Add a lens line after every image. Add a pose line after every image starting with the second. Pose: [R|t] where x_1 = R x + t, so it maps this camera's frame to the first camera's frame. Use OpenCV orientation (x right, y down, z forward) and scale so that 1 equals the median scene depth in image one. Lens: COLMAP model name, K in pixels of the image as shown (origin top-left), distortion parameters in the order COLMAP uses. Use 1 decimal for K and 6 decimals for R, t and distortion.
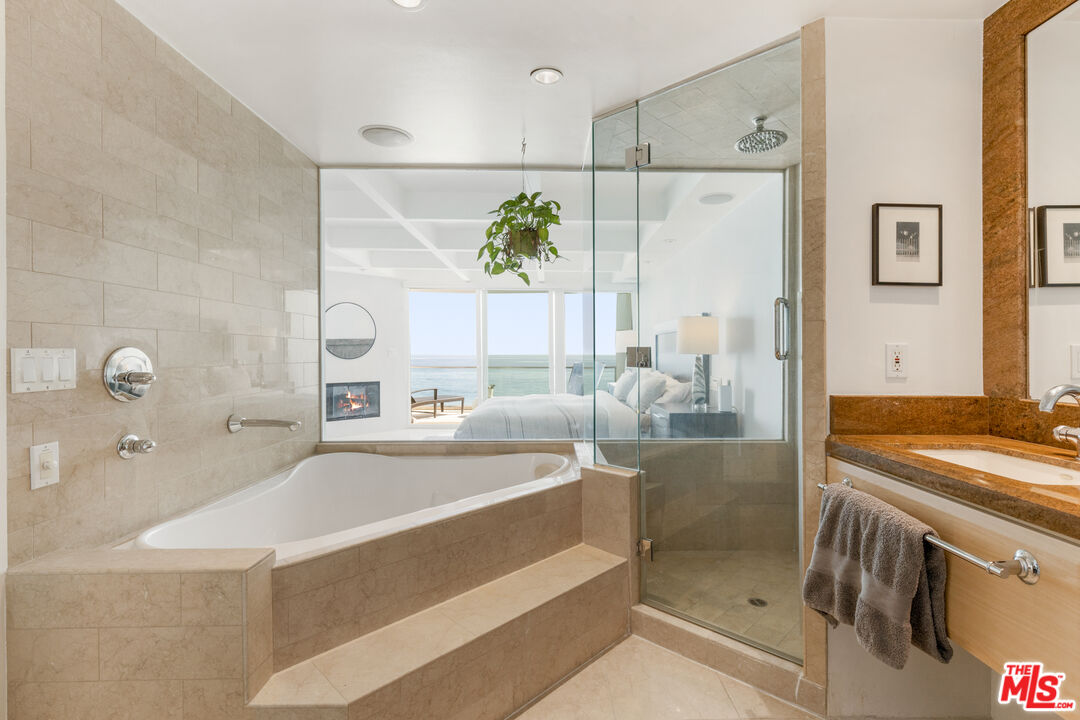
lens RADIAL K [[491.9, 0, 540.0], [0, 491.9, 360.0], [0, 0, 1]] dist [0.000804, 0.000511]
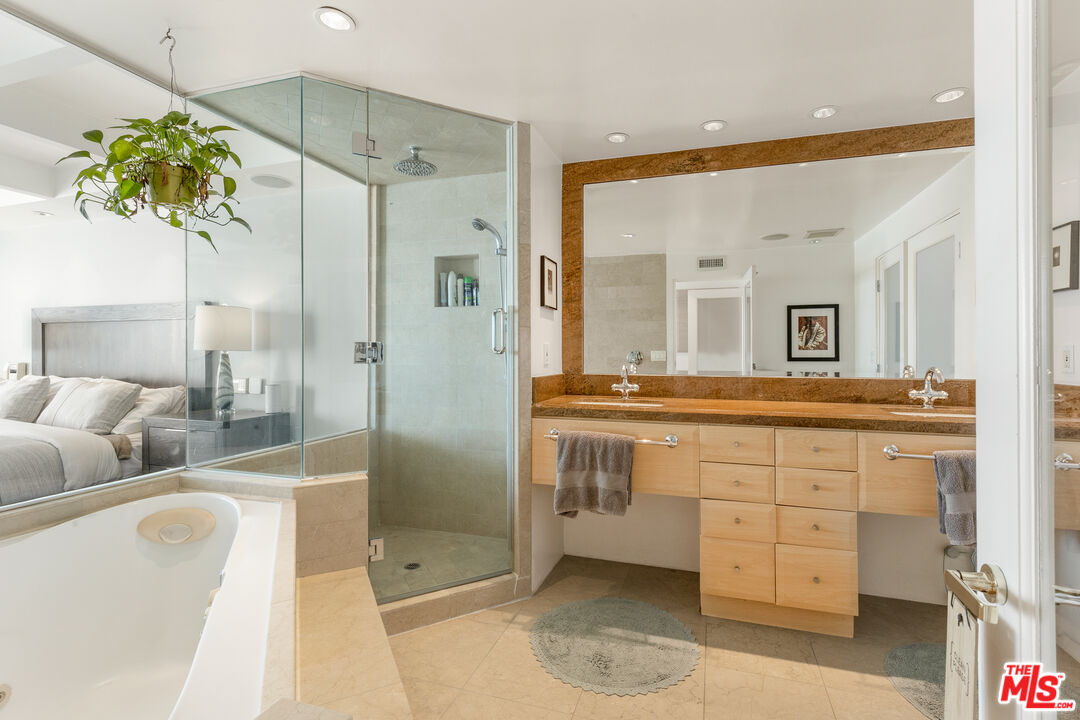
lens RADIAL K [[515.1, 0, 540.0], [0, 515.1, 360.0], [0, 0, 1]] dist [-0.000575, -0.000154]
pose [[0.296532, -0.013410, 0.954929, -0.888103], [0.014001, 0.999855, 0.009693, 0.003571], [-0.954920, 0.010495, 0.296676, 0.509802]]
